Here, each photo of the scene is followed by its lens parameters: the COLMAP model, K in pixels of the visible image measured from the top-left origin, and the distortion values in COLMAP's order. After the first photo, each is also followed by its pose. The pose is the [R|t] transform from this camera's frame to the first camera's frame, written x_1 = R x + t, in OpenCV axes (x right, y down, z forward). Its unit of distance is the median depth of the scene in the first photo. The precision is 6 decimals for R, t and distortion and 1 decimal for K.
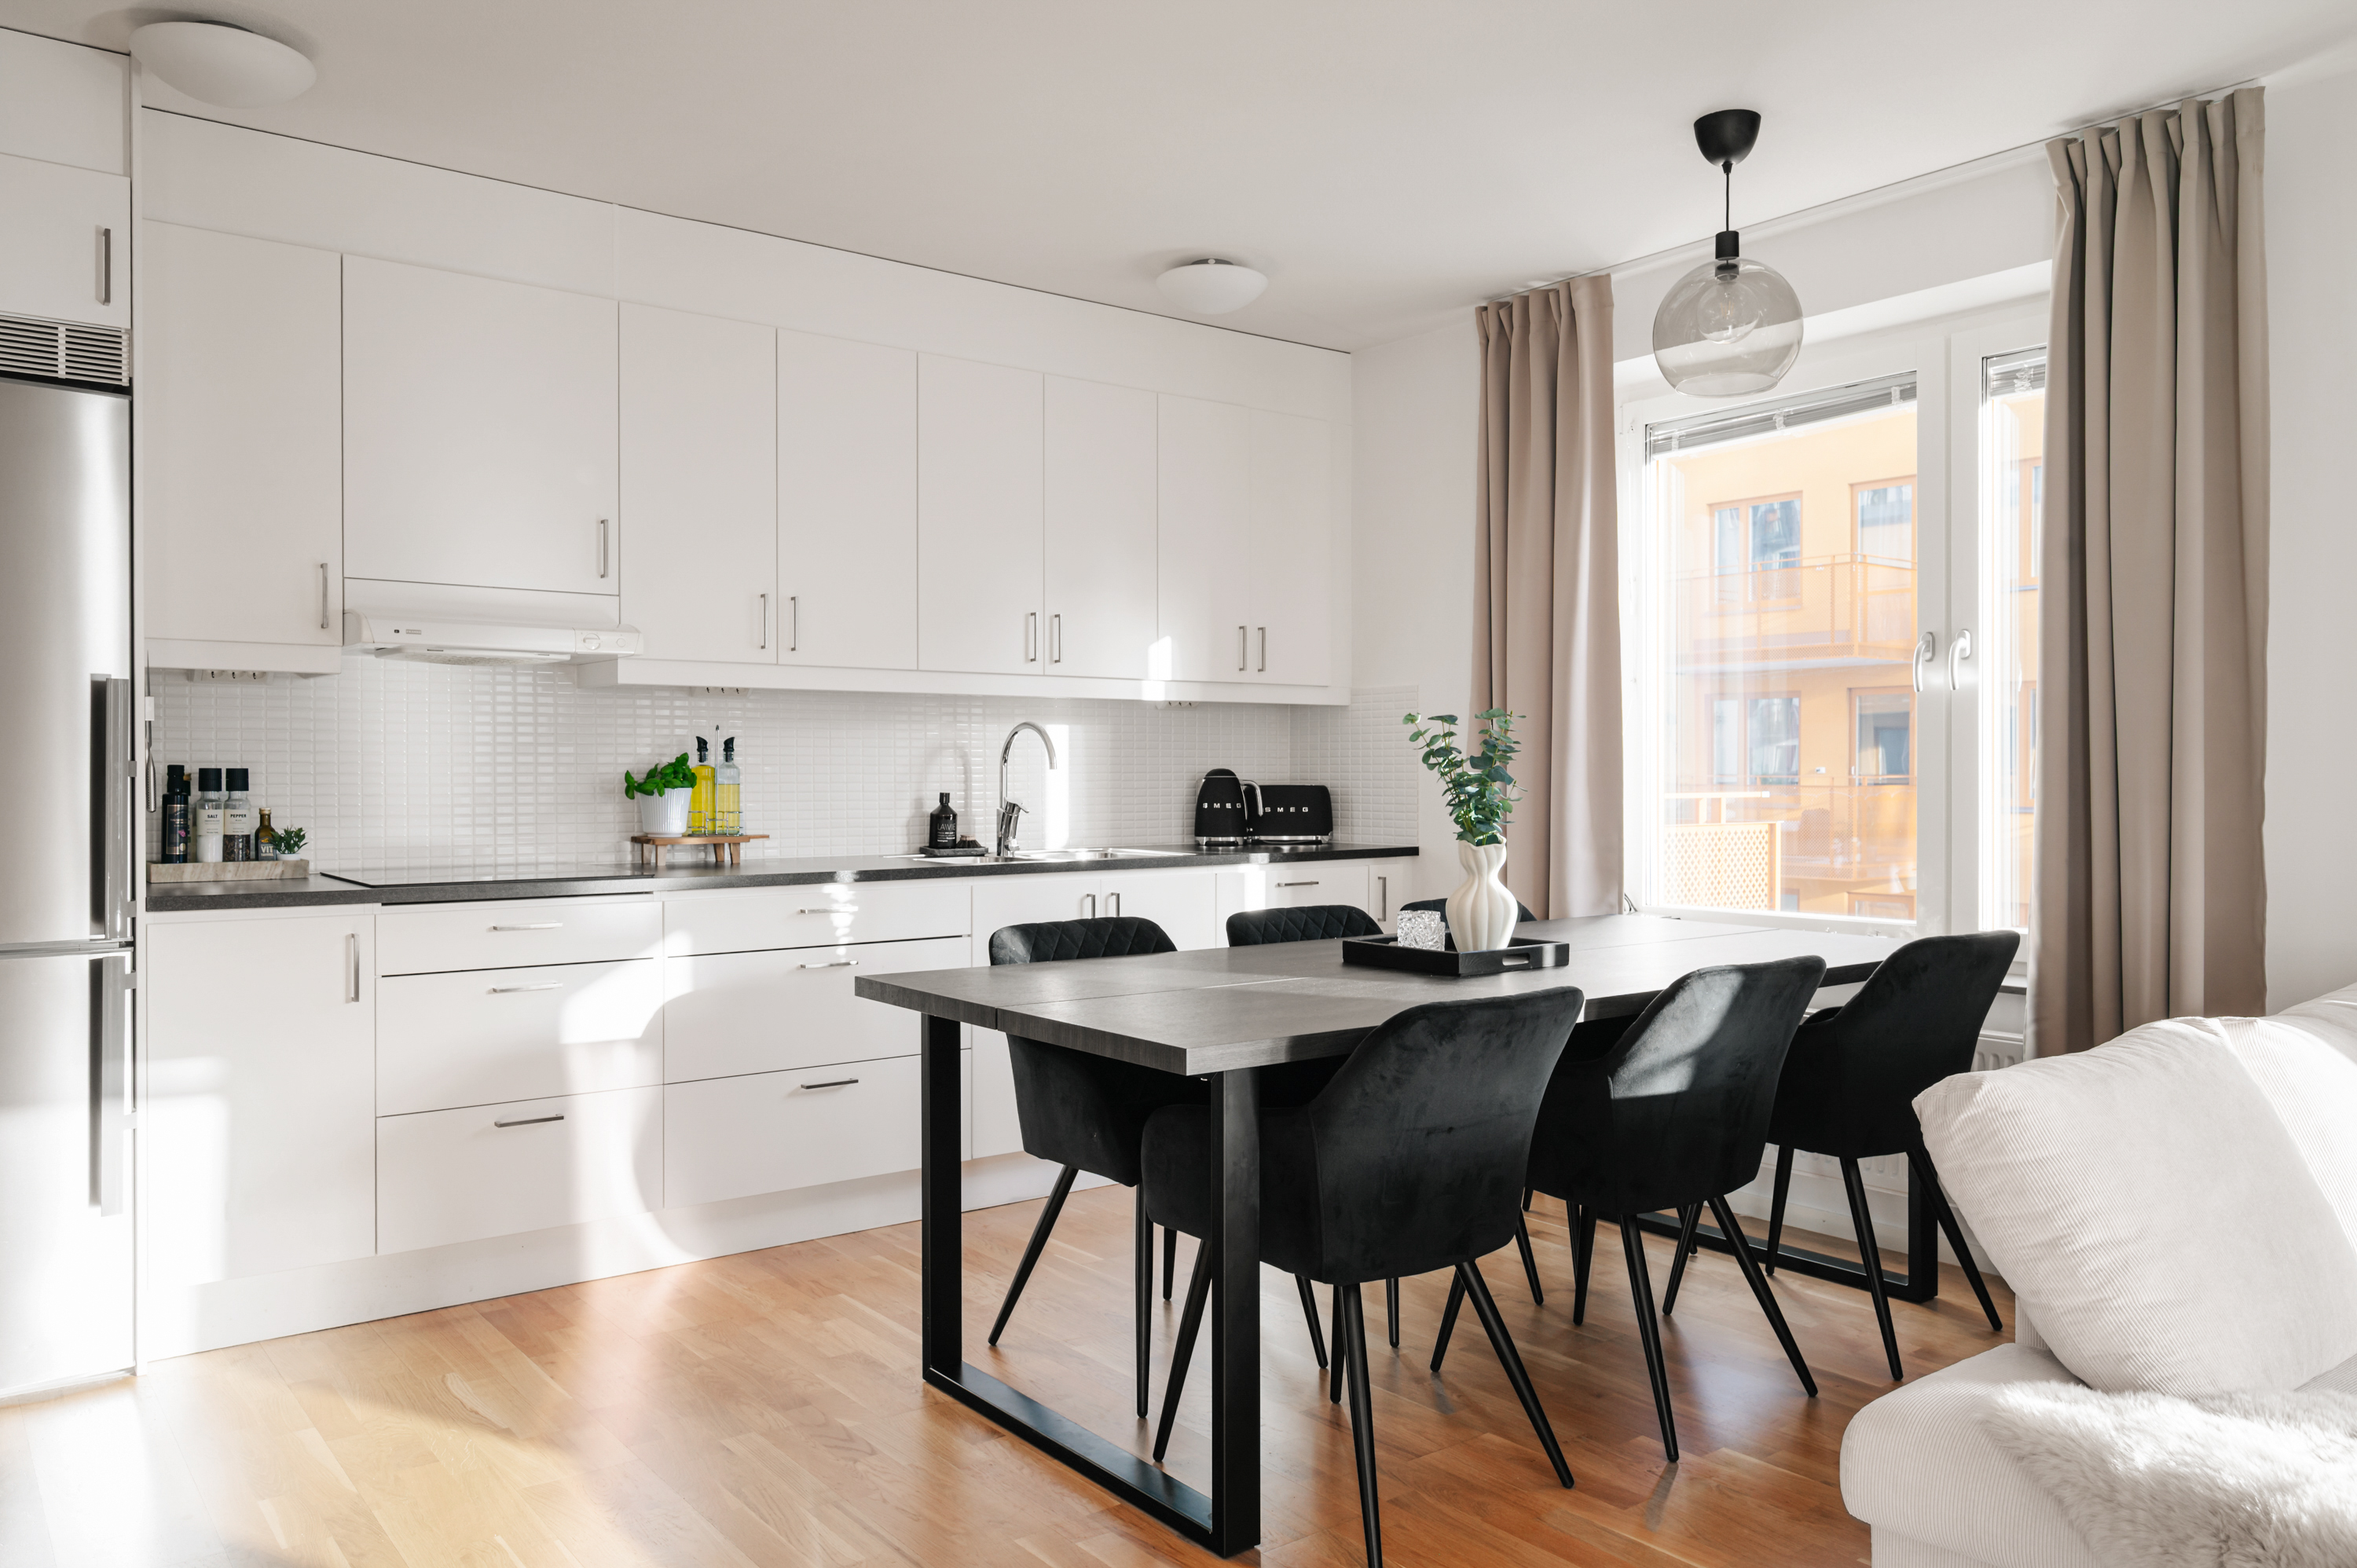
lens RADIAL K [[1673.2, 0, 1178.5], [0, 1673.2, 784.0], [0, 0, 1]] dist [-0.005660, -0.004062]
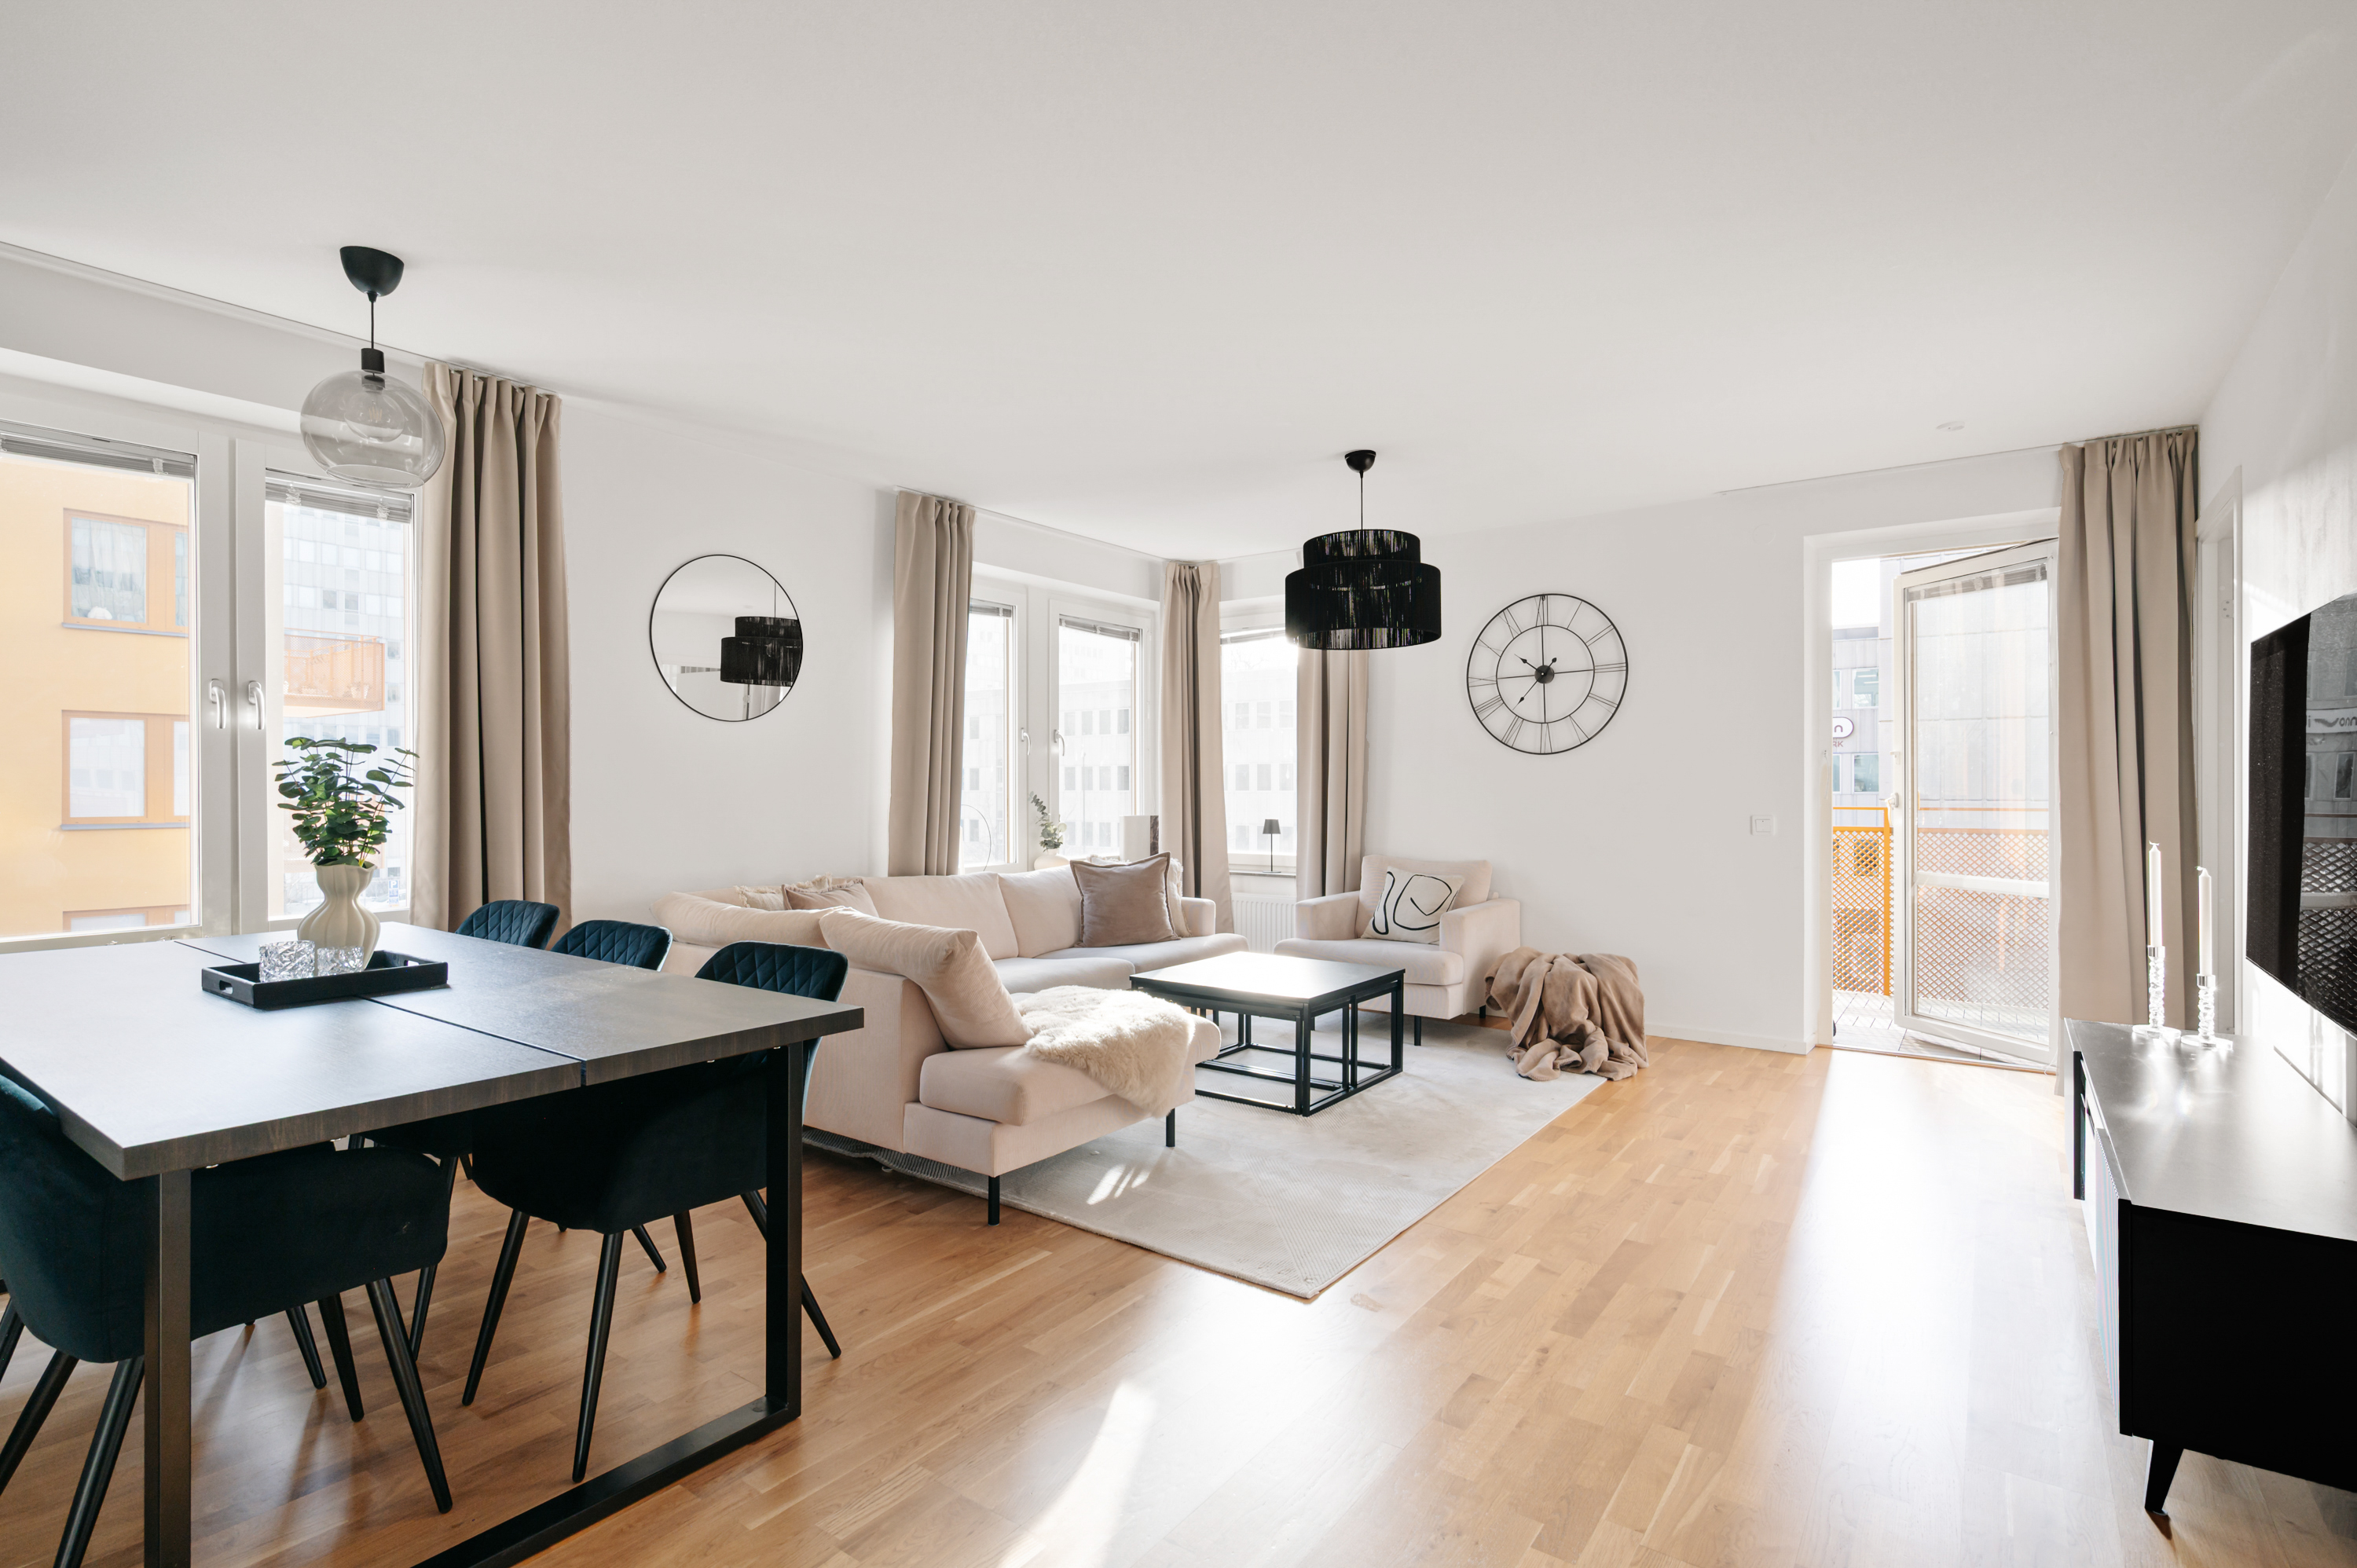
lens RADIAL K [[1143.7, 0, 1178.5], [0, 1143.7, 784.0], [0, 0, 1]] dist [0.001591, 0.000196]
pose [[-0.280838, 0.001803, 0.959754, -0.541961], [0.005792, 0.999983, -0.000184, -0.011247], [-0.959738, 0.005507, -0.280844, 0.580955]]
